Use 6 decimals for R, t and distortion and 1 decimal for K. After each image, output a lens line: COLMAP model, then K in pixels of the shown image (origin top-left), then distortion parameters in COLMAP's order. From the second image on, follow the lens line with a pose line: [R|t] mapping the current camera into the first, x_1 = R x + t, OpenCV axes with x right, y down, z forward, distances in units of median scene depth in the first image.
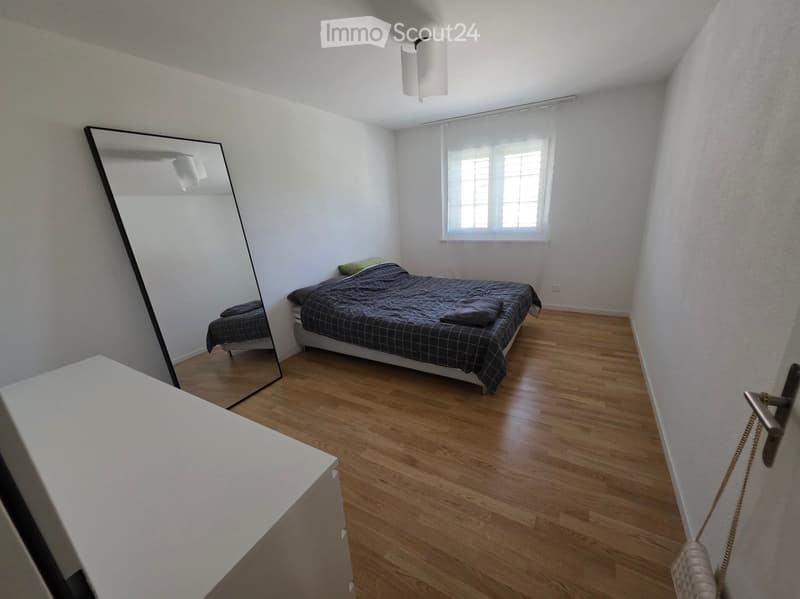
lens RADIAL K [[328.6, 0, 402.6], [0, 328.6, 298.8], [0, 0, 1]] dist [0.001093, -0.000405]
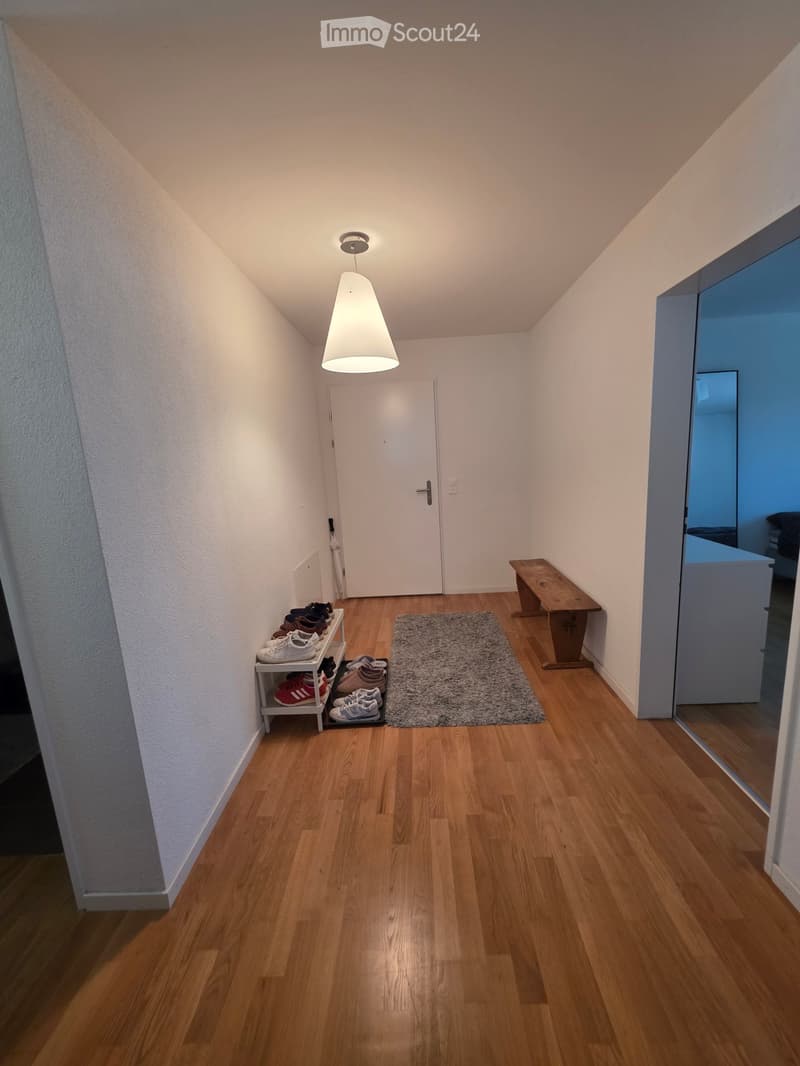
lens RADIAL K [[437.9, 0, 407.9], [0, 437.9, 535.1], [0, 0, 1]] dist [0.001093, -0.000405]
pose [[0.468978, 0.188262, -0.862912, 0.336207], [-0.236252, 0.968156, 0.082824, 0.233827], [0.851026, 0.165022, 0.498521, -0.646711]]
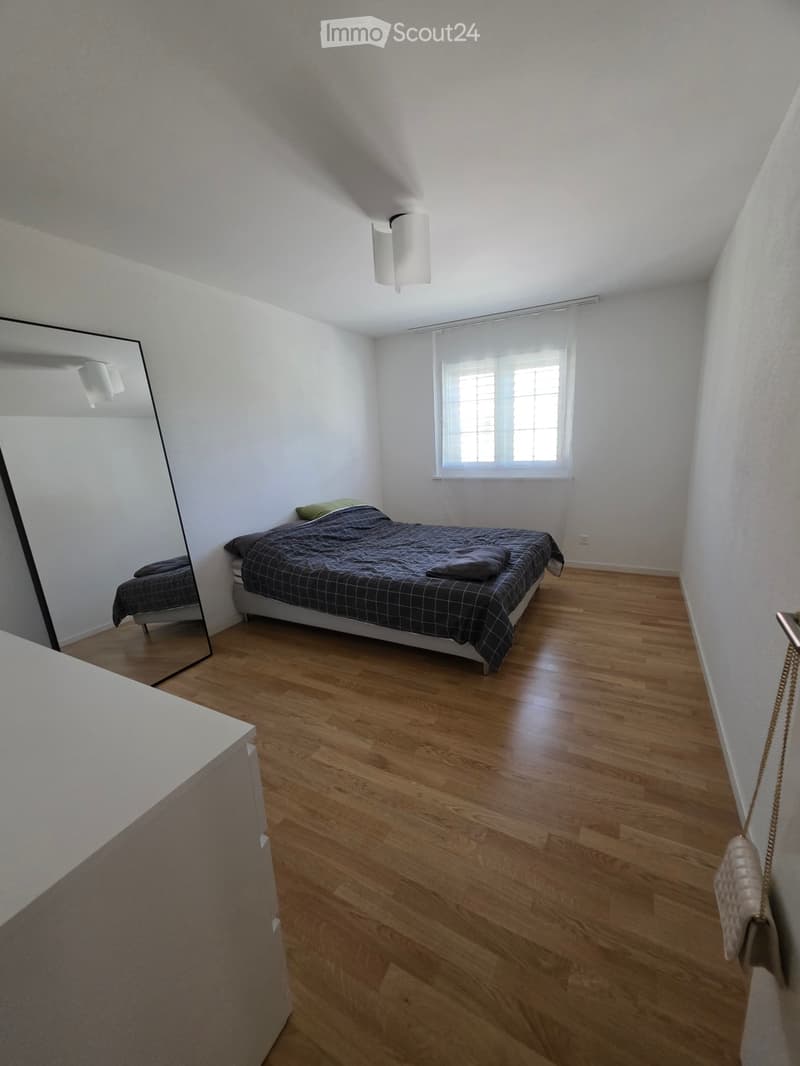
lens RADIAL K [[437.9, 0, 402.5], [0, 437.9, 527.8], [0, 0, 1]] dist [0.001093, -0.000405]
pose [[0.999571, 0.003921, 0.029016, 0.029802], [-0.001630, 0.996908, -0.078558, 0.037153], [-0.029234, 0.078477, 0.996487, -0.003112]]
